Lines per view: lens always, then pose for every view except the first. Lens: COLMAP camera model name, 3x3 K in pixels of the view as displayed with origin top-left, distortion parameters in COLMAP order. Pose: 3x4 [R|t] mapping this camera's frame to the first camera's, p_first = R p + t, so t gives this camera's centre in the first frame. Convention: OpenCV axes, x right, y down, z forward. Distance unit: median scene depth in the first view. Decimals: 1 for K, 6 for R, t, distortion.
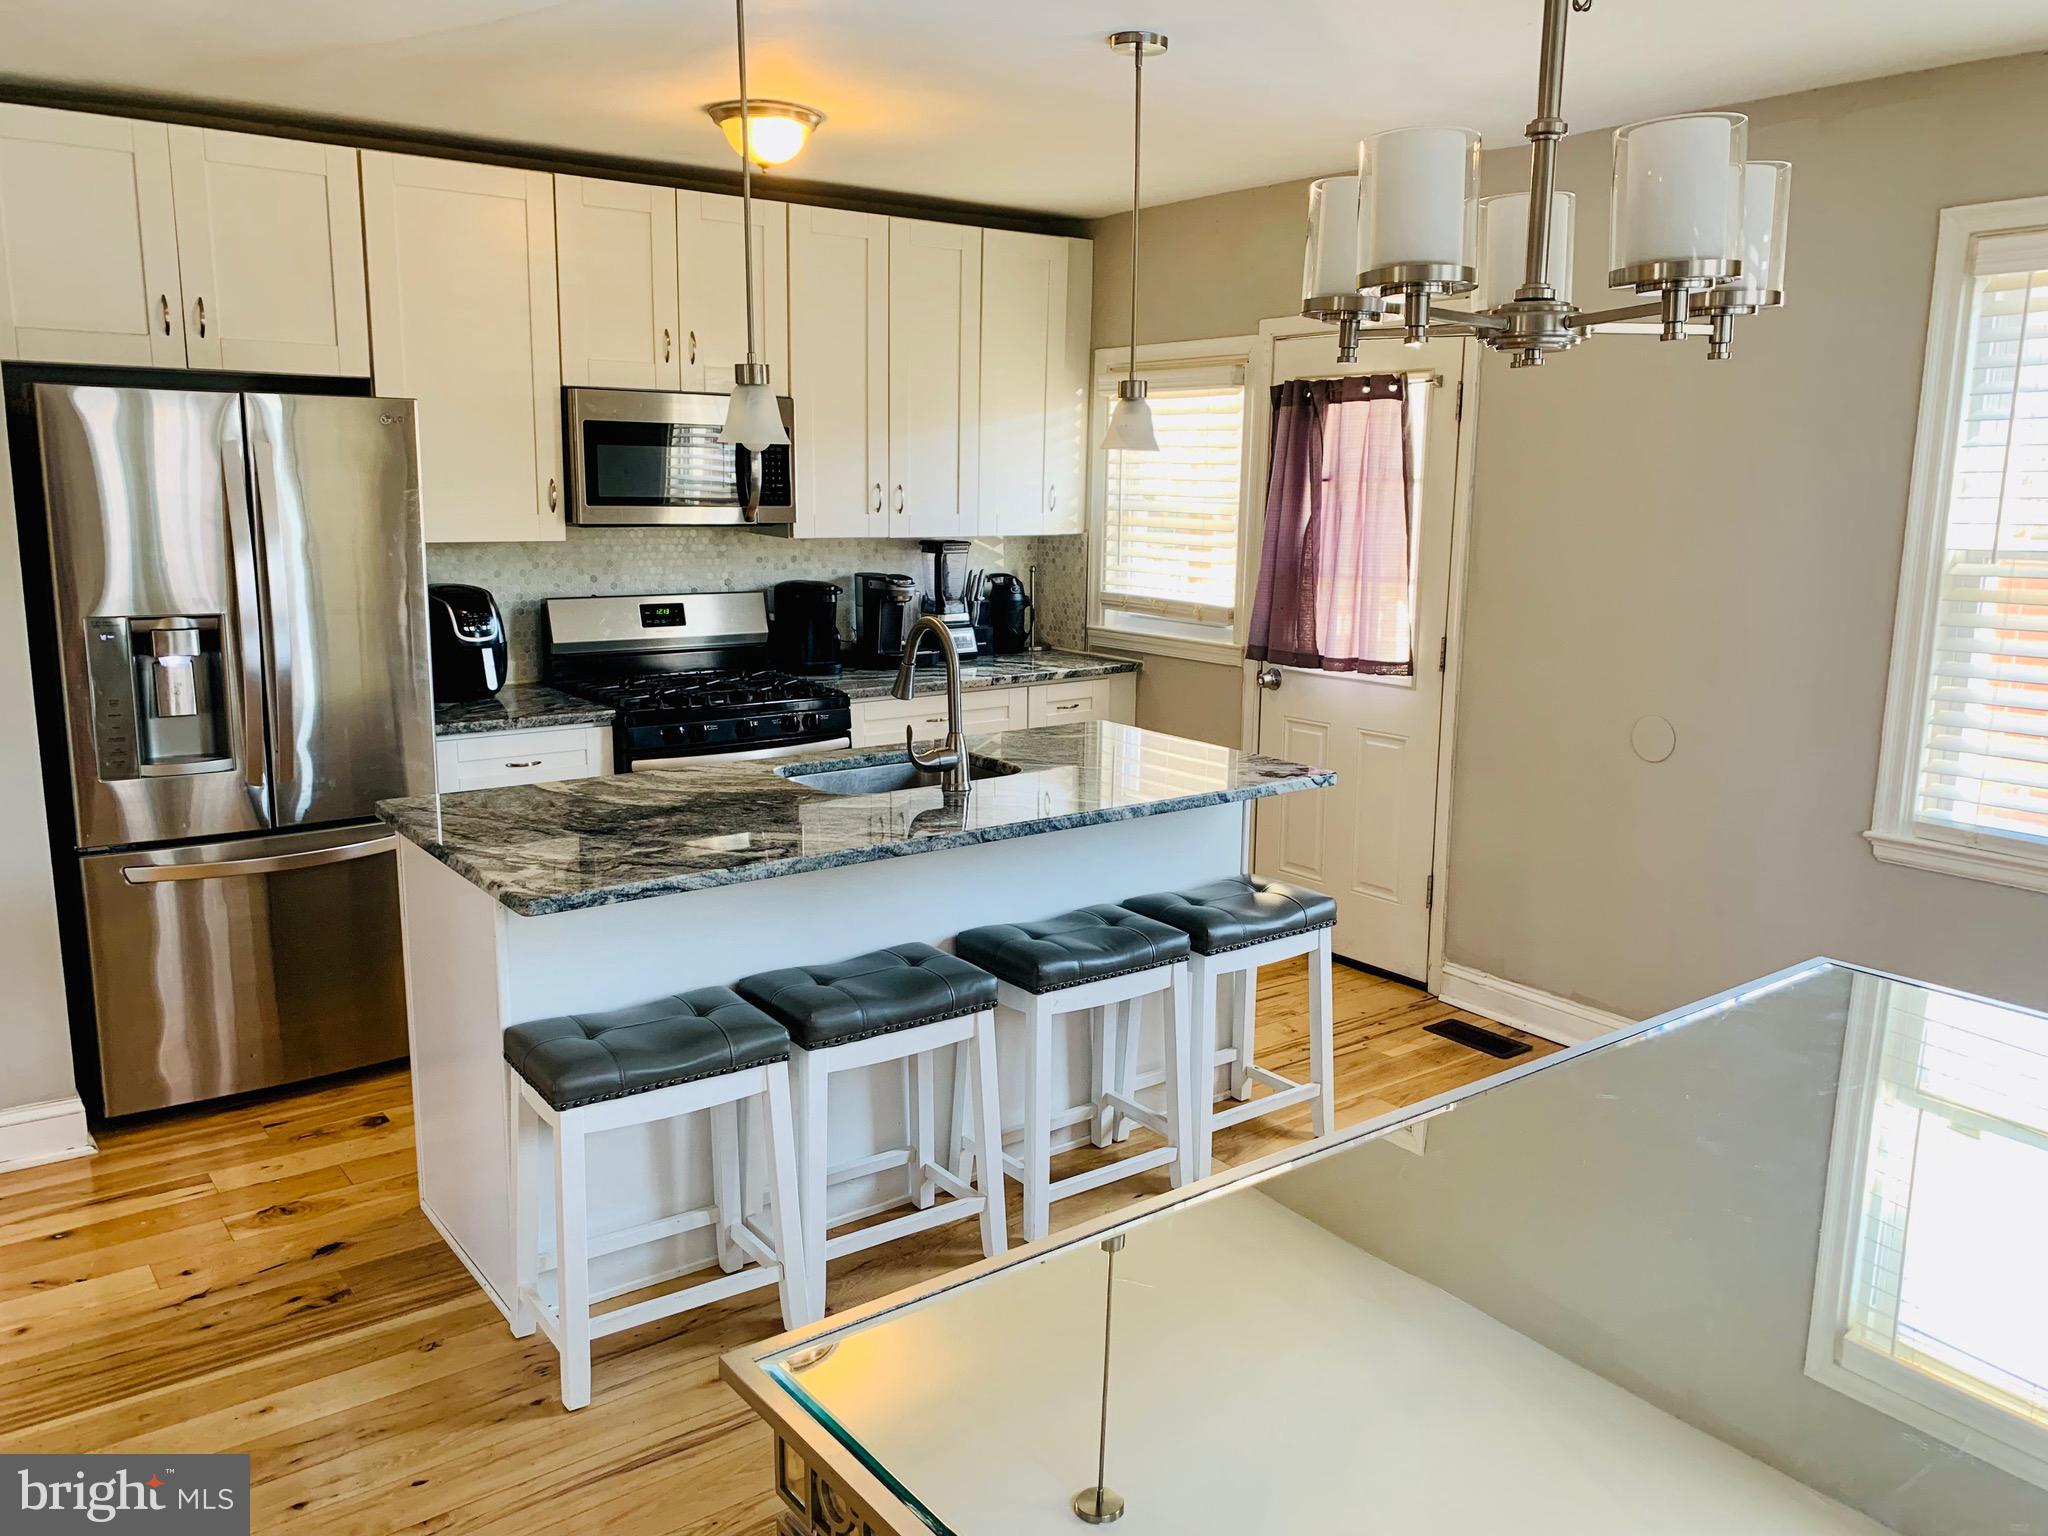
lens RADIAL K [[1529.4, 0, 1028.9], [0, 1529.4, 783.2], [0, 0, 1]] dist [0.032423, -0.034868]
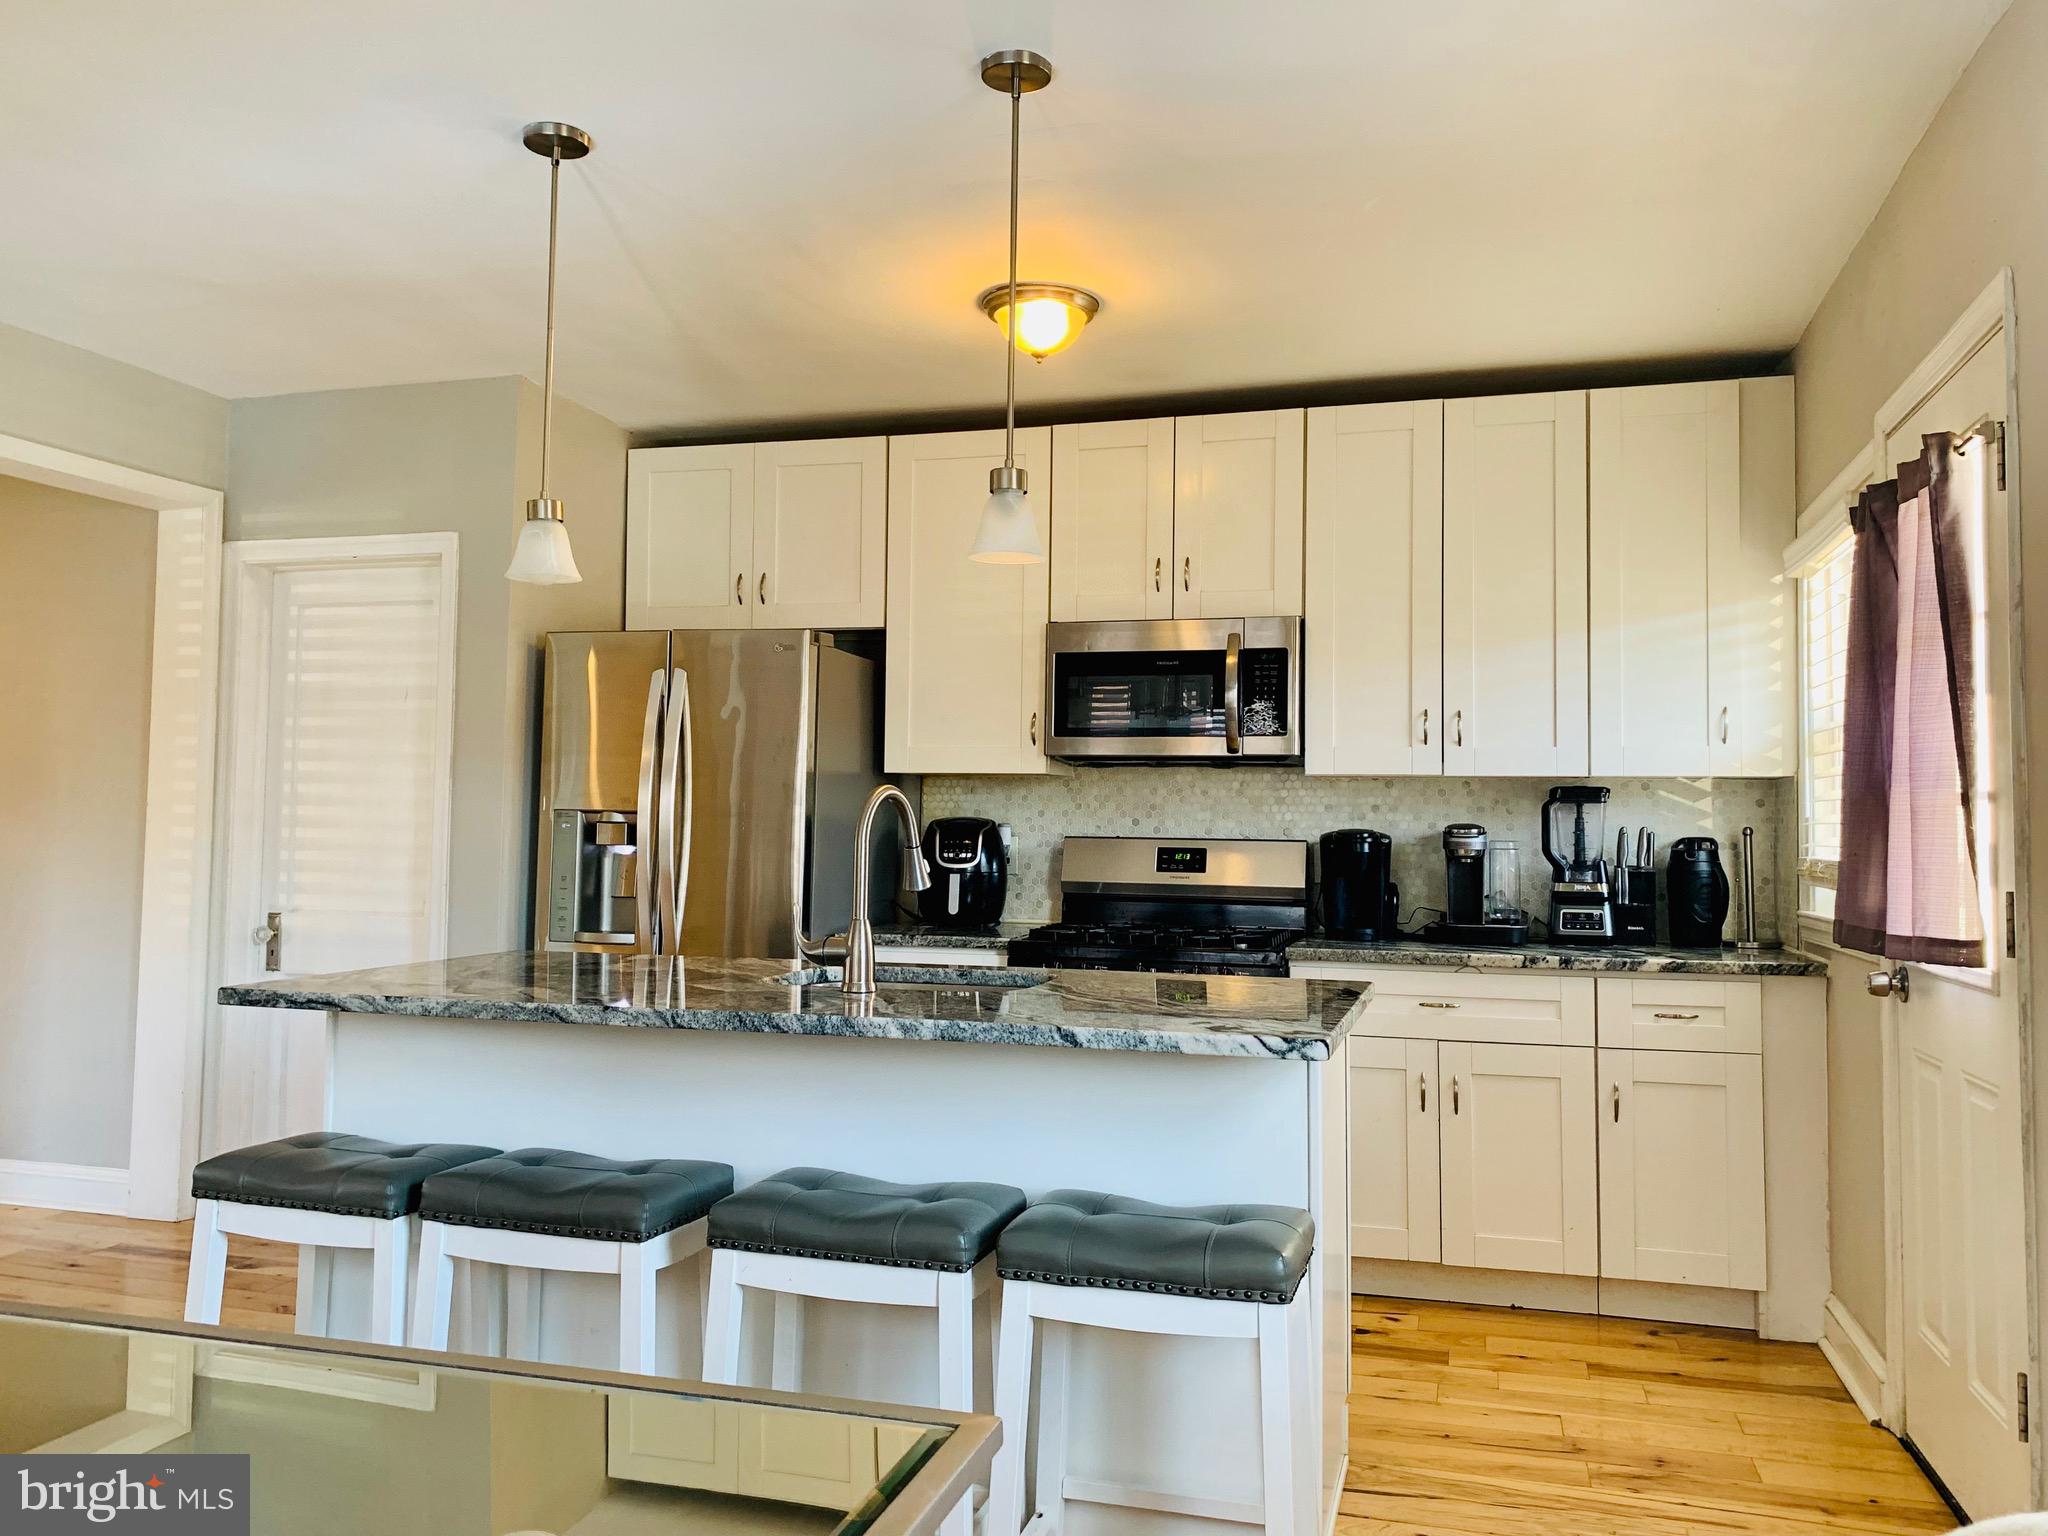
lens RADIAL K [[1529.4, 0, 1026.1], [0, 1529.4, 752.6], [0, 0, 1]] dist [0.032423, -0.034868]
pose [[0.589374, -0.045818, -0.806560, 0.444123], [-0.165541, 0.970355, -0.176088, 0.005080], [0.790718, 0.237300, 0.564318, 0.385276]]
